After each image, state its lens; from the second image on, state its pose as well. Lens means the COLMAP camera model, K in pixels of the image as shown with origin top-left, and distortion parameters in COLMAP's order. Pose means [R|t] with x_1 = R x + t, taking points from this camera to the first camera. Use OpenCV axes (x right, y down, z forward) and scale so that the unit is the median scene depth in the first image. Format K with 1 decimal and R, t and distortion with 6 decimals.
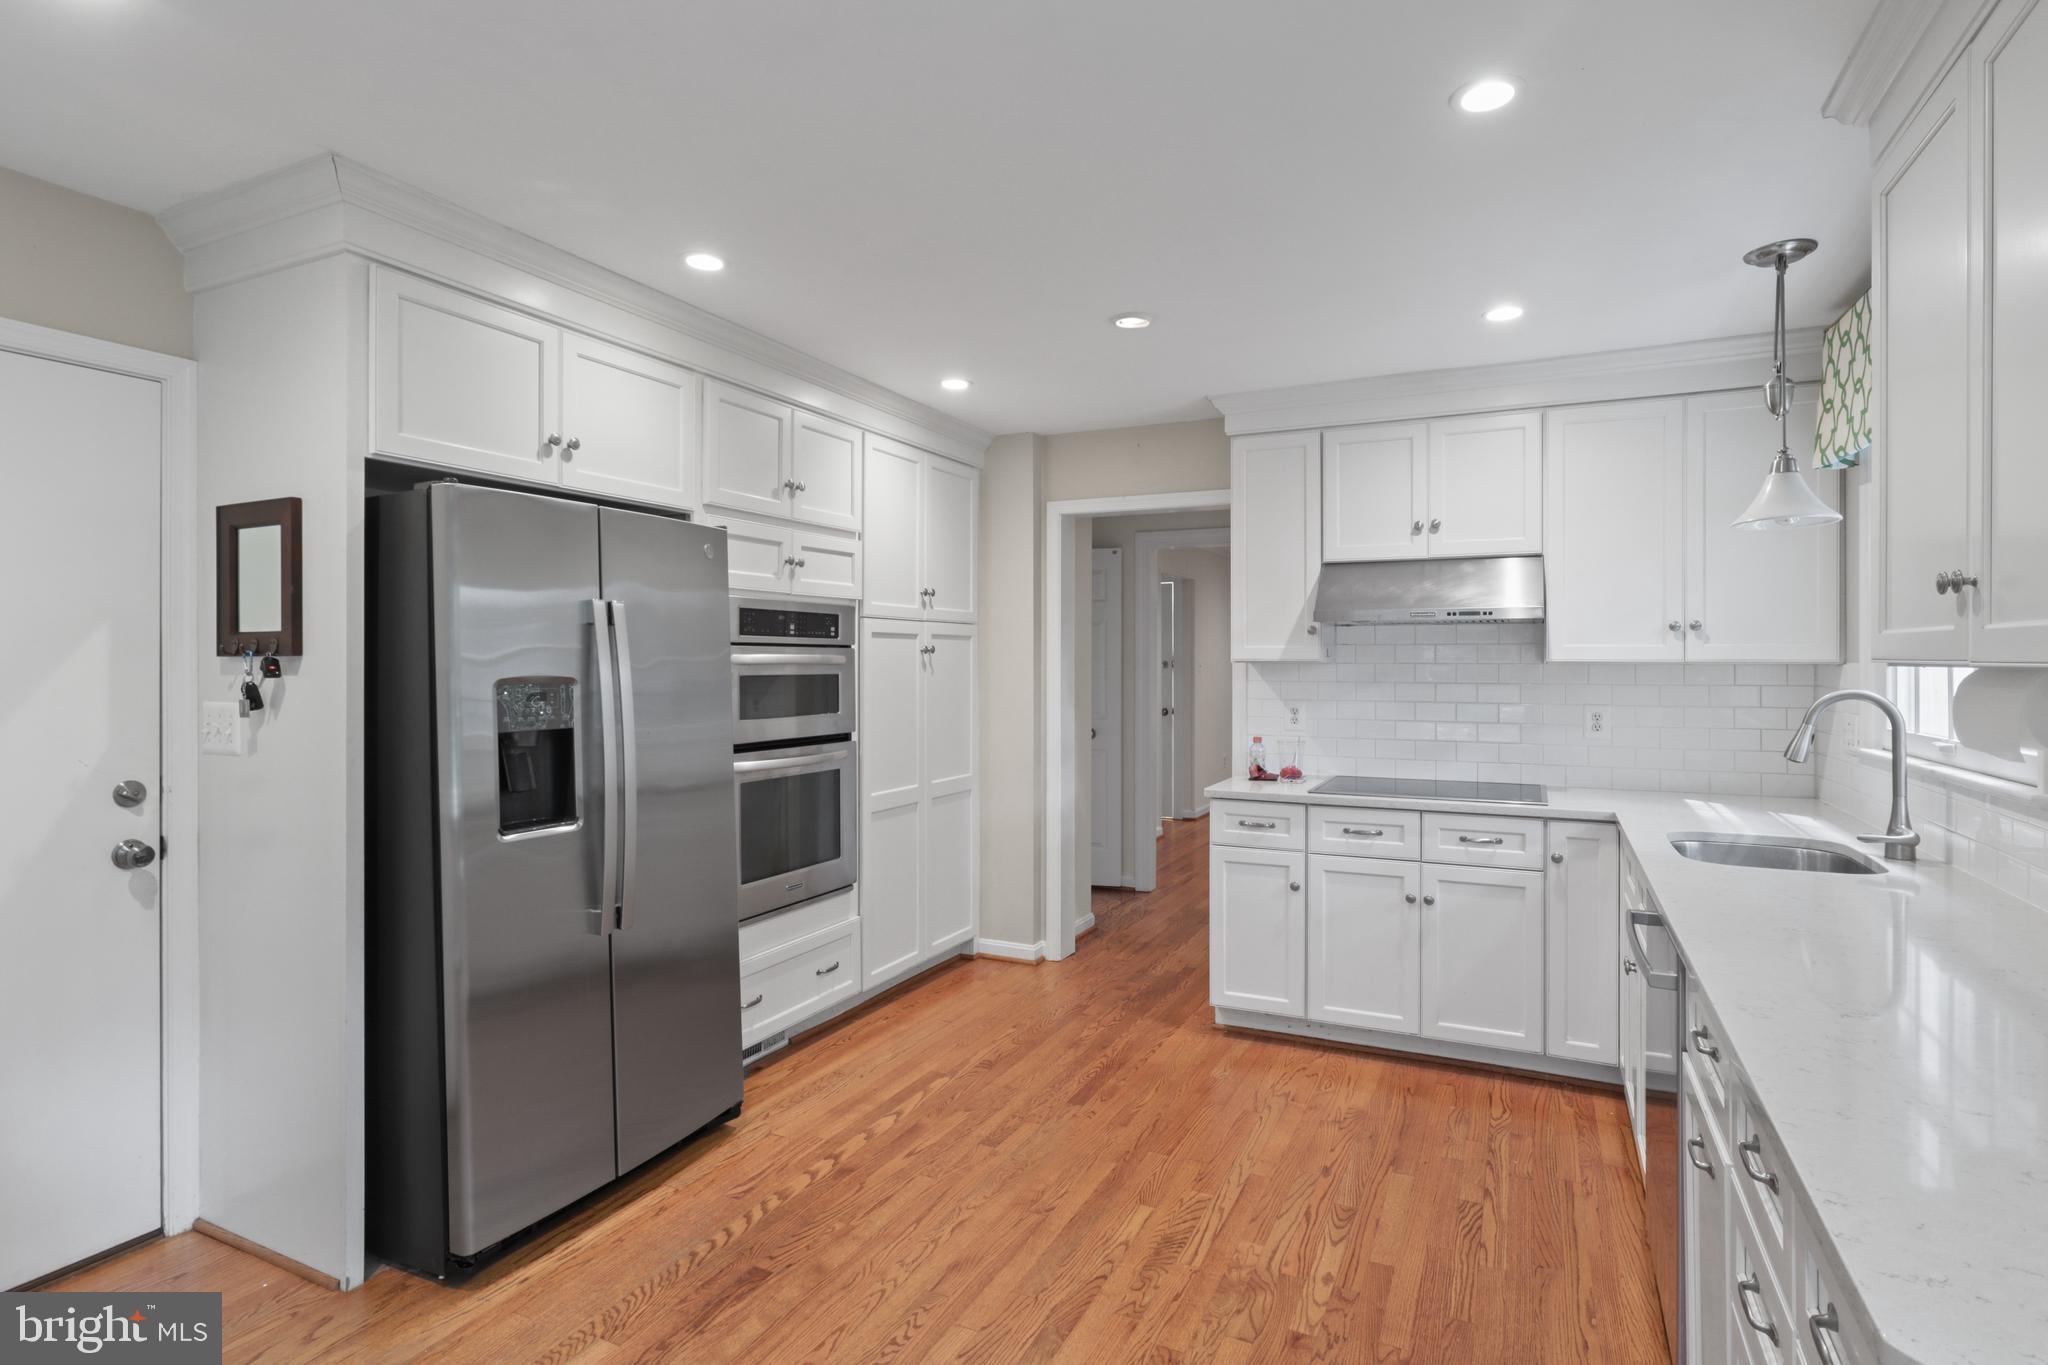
lens RADIAL K [[1024.7, 0, 1020.1], [0, 1024.7, 676.5], [0, 0, 1]] dist [-0.014830, 0.006151]
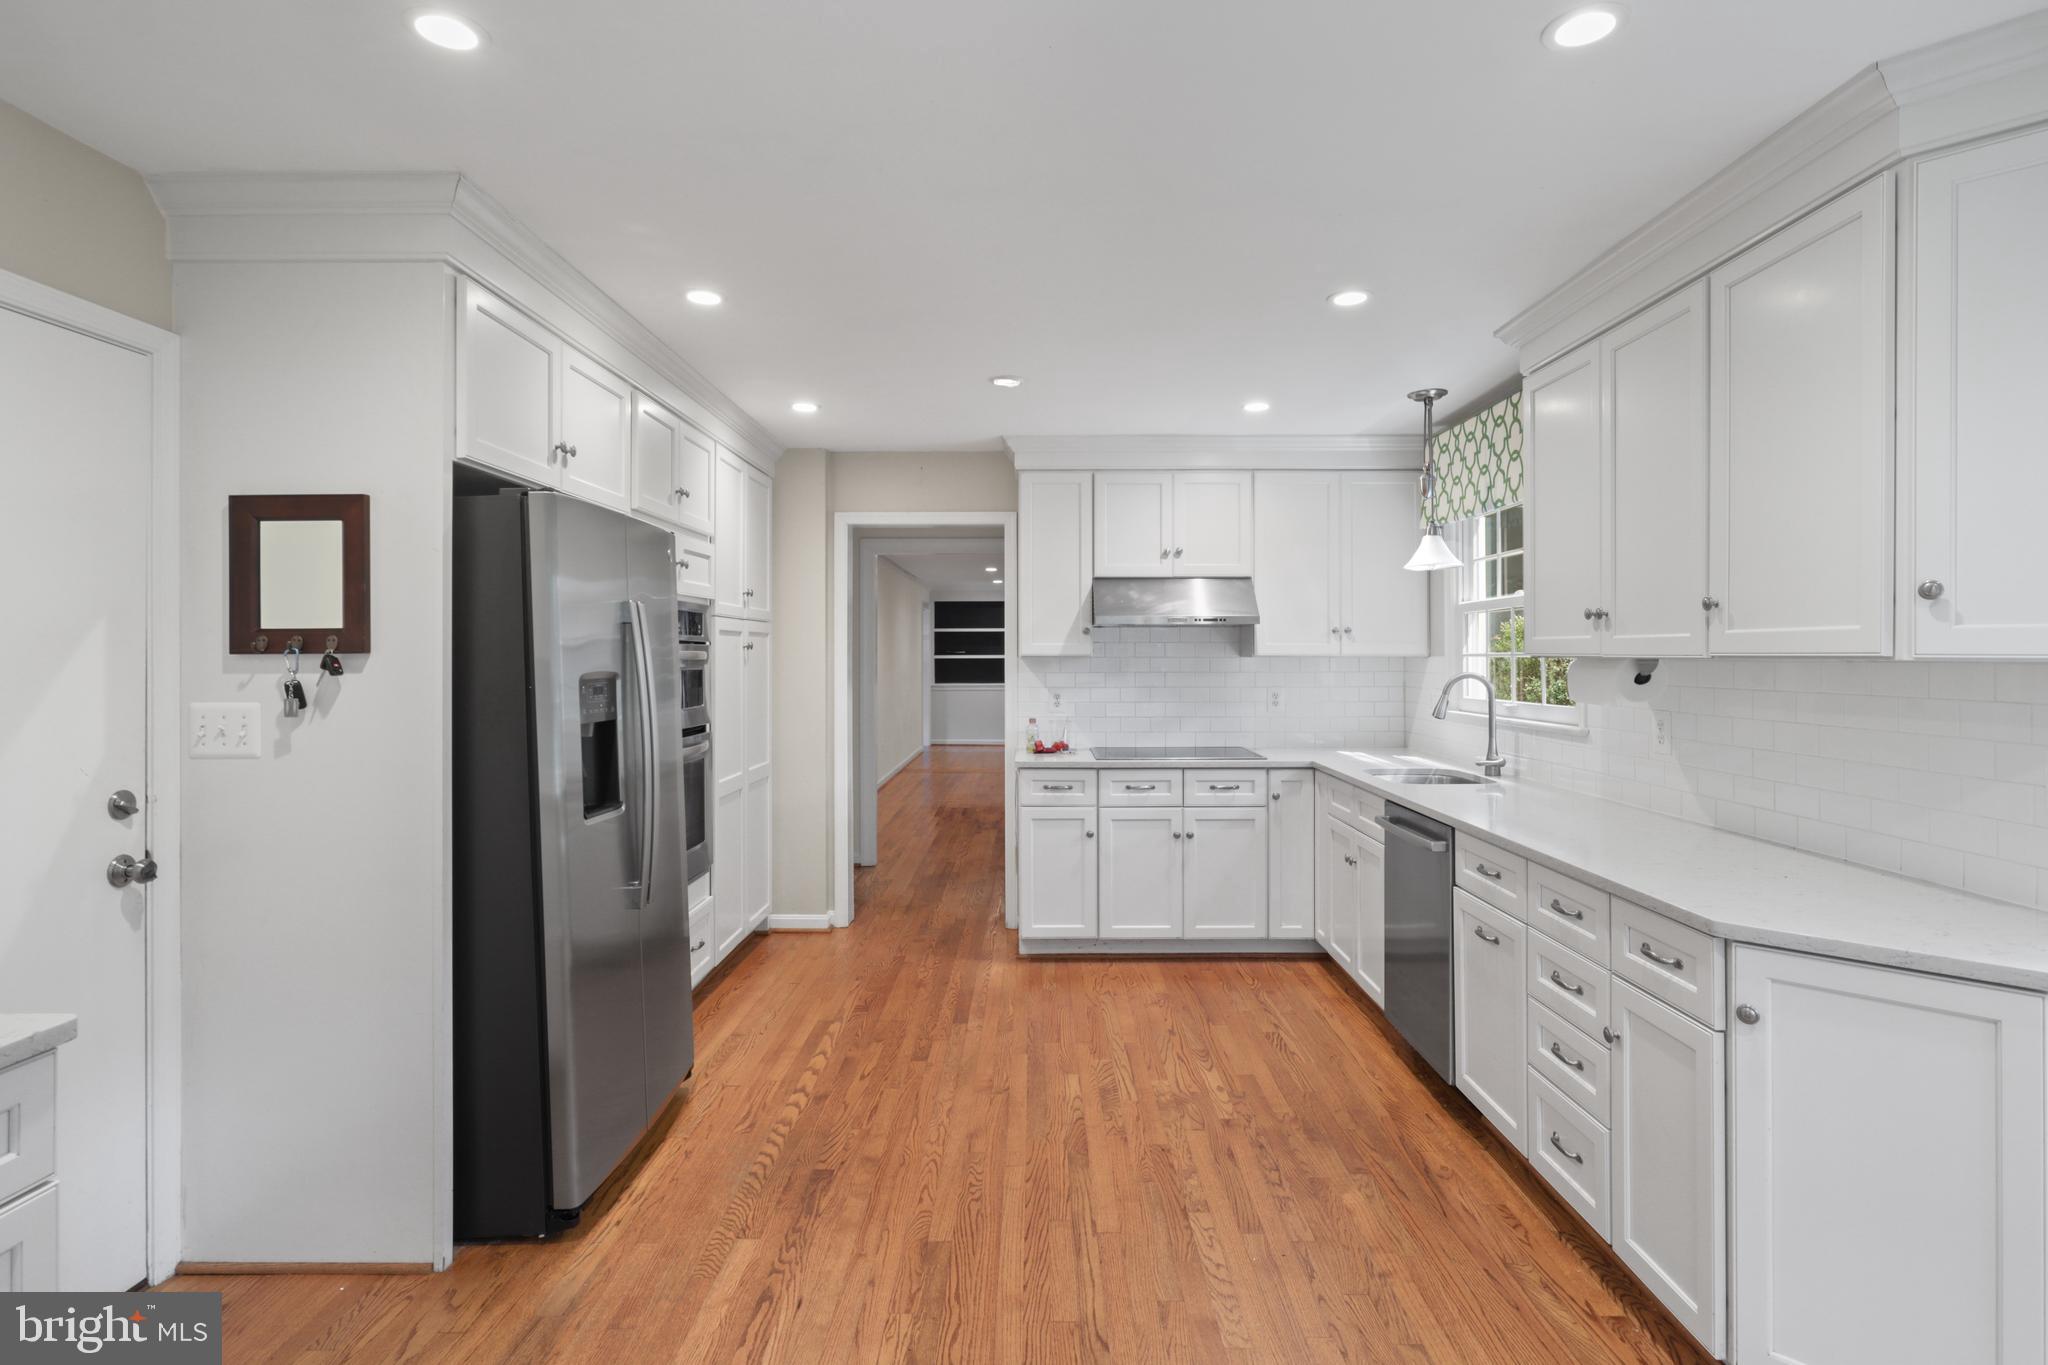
lens RADIAL K [[1024.7, 0, 1028.0], [0, 1024.7, 672.0], [0, 0, 1]] dist [-0.014830, 0.006151]
pose [[0.904198, -0.009476, 0.427009, -0.454317], [0.009043, 0.999954, 0.003042, 0.000655], [-0.427019, 0.001111, 0.904242, -0.149158]]
